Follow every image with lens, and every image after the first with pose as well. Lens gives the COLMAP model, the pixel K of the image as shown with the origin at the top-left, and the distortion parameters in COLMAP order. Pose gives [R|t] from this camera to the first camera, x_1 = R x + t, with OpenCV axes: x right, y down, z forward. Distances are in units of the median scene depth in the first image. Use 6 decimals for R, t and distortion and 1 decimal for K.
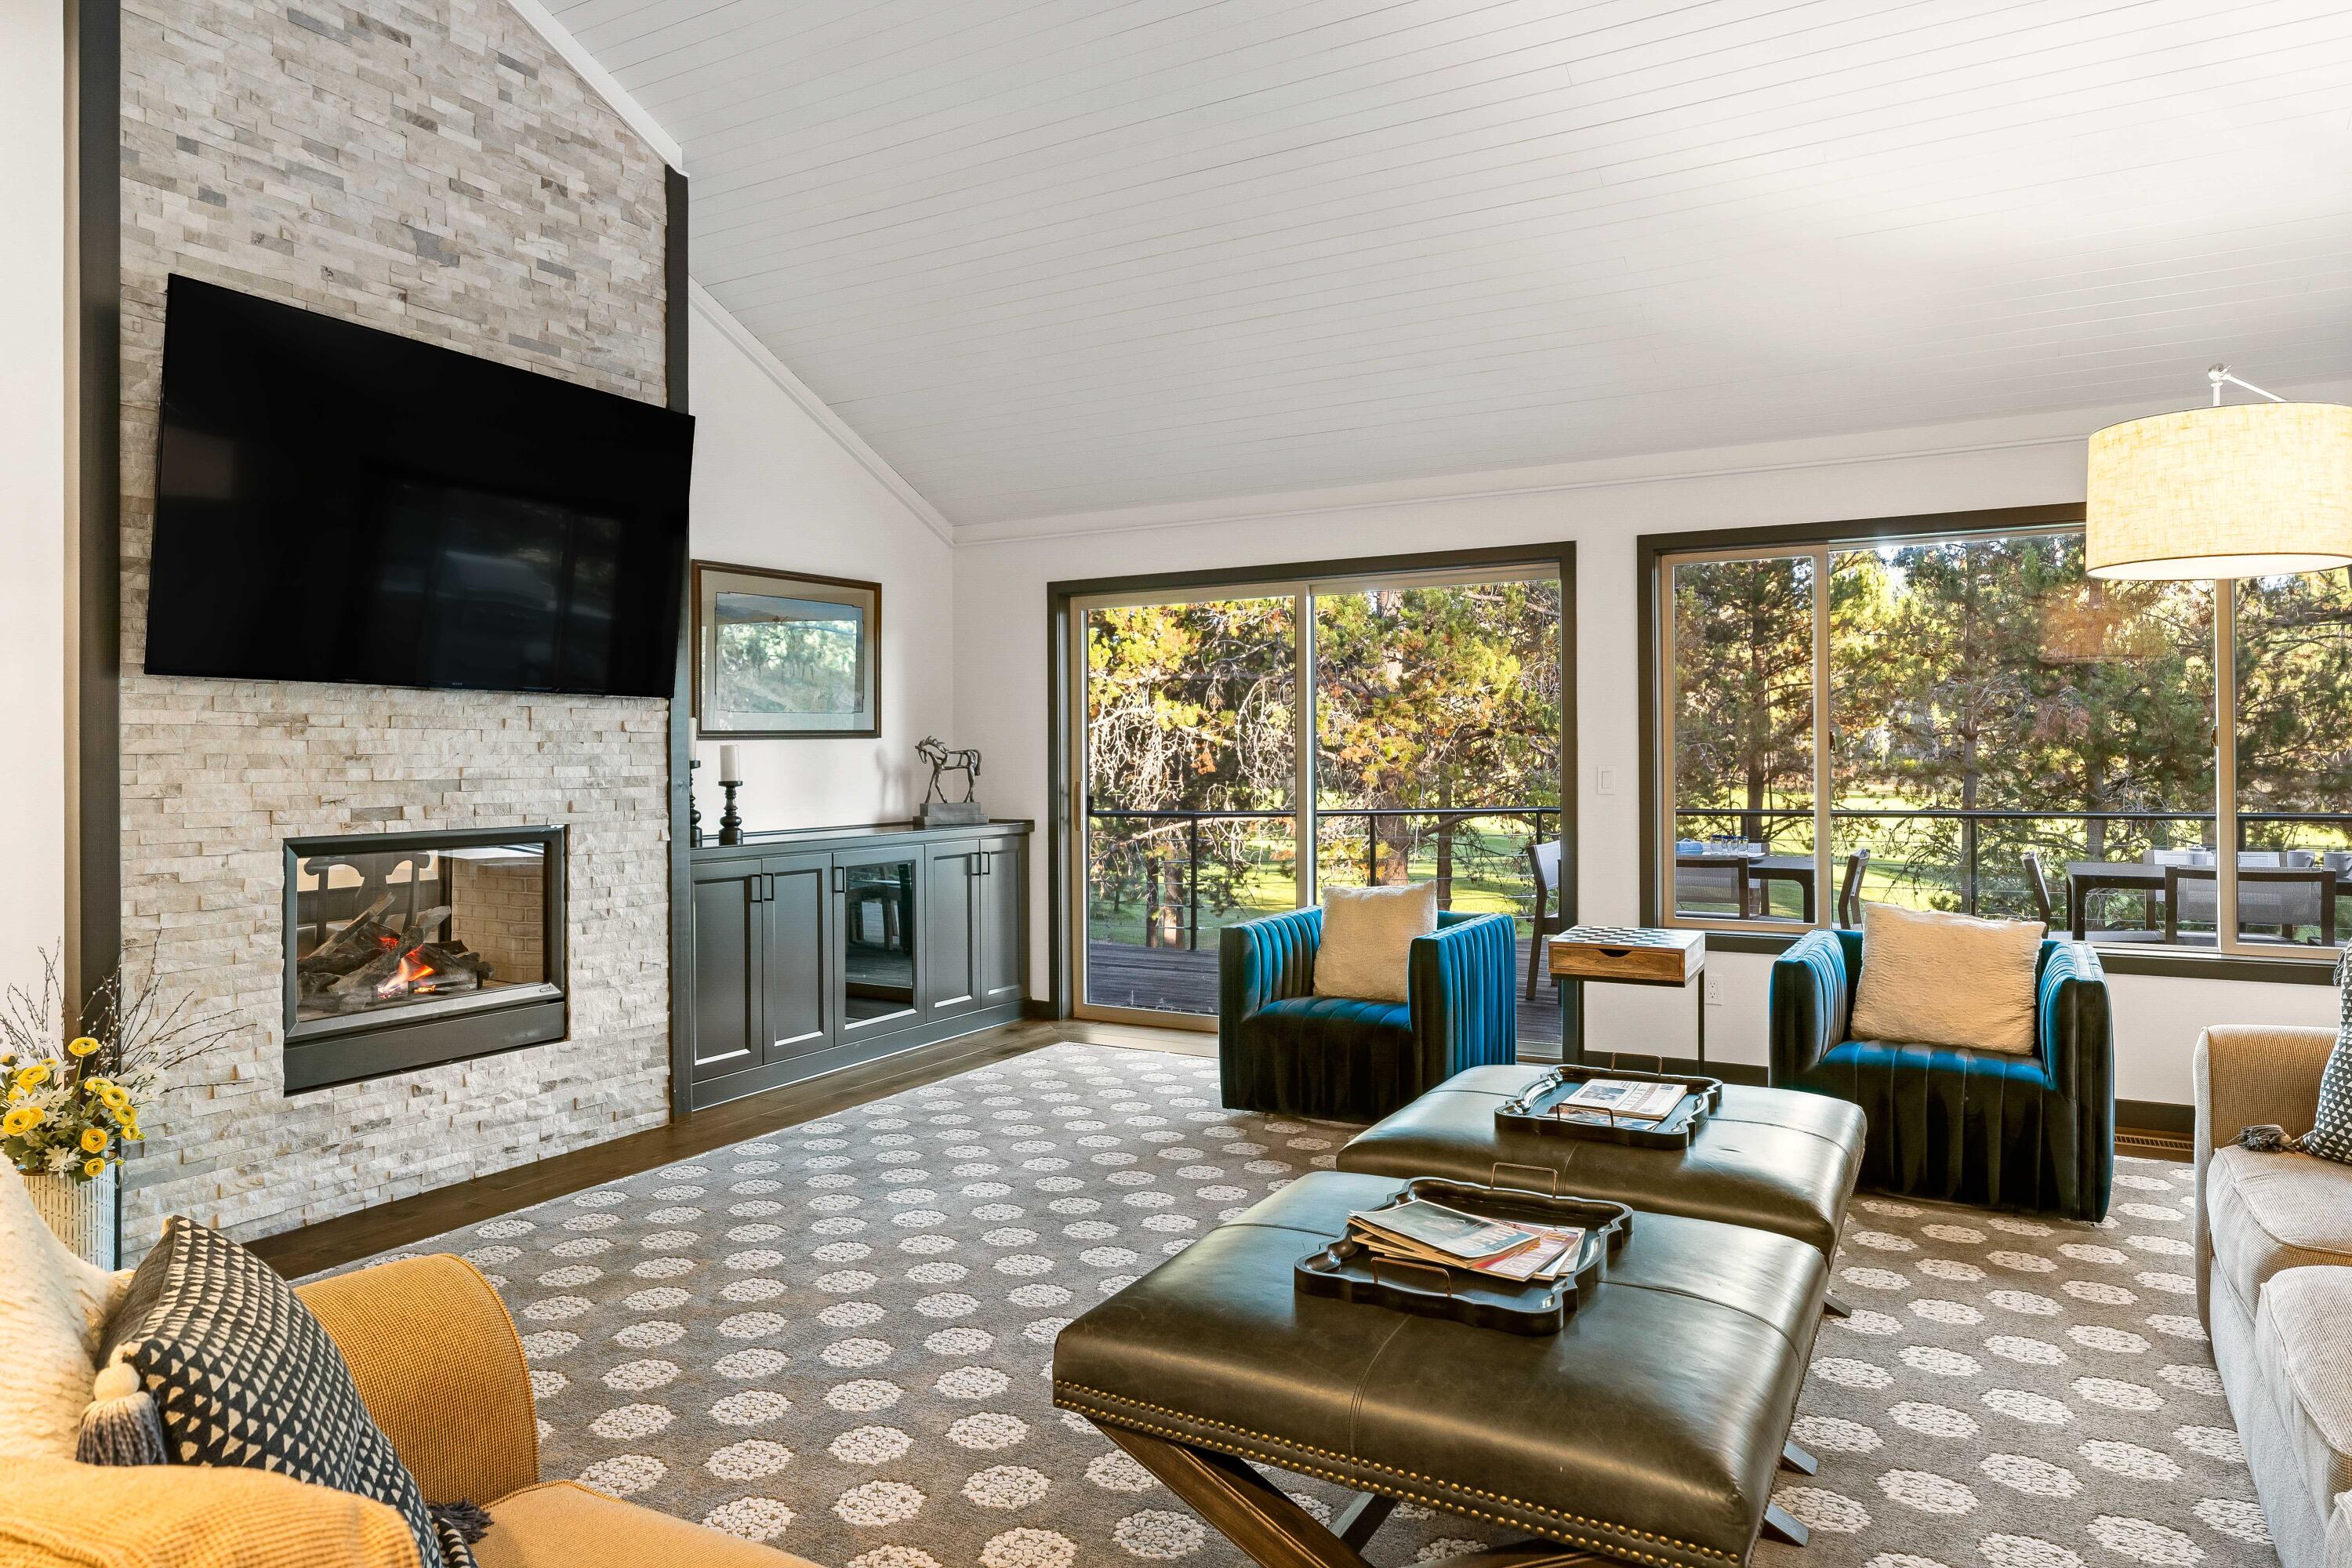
lens RADIAL K [[1399.6, 0, 1171.8], [0, 1399.6, 776.4], [0, 0, 1]] dist [-0.006405, 0.000574]
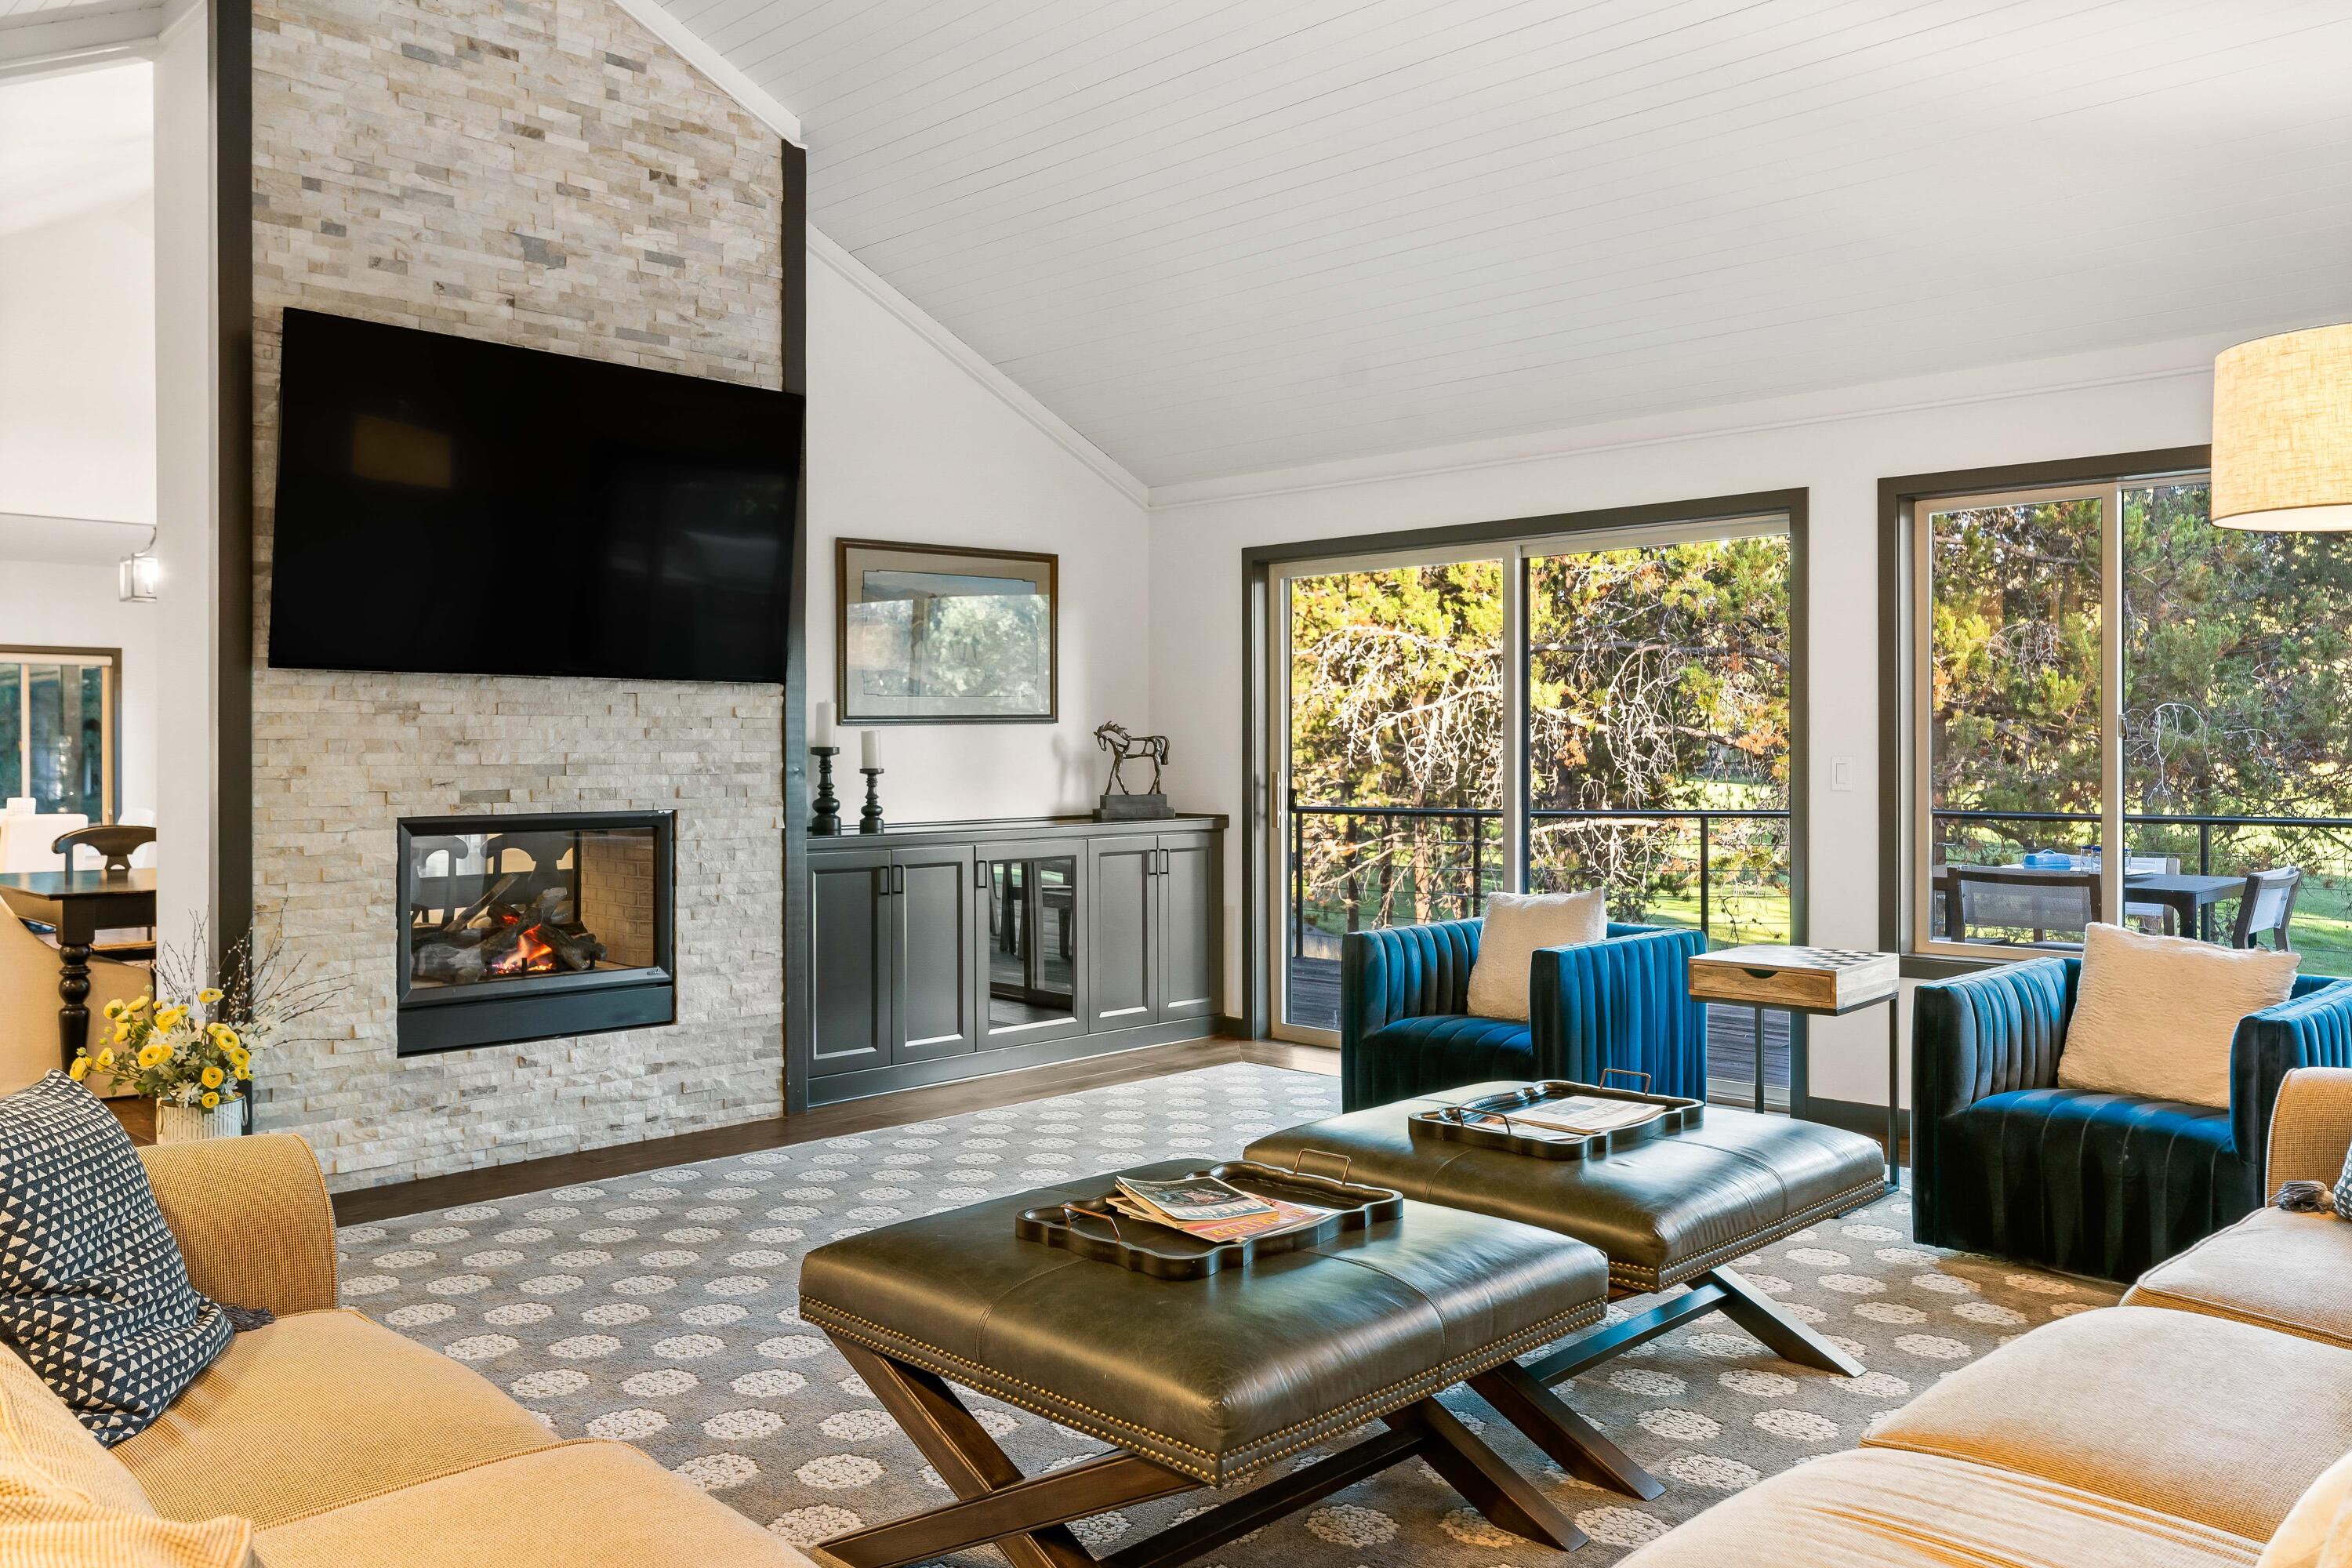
lens RADIAL K [[1716.4, 0, 1176.3], [0, 1716.4, 777.8], [0, 0, 1]] dist [-0.008756, 0.011805]
pose [[0.968620, 0.007513, -0.248432, 0.233822], [-0.006205, 0.999962, 0.006049, 0.001658], [0.248468, -0.004318, 0.968630, -0.111790]]
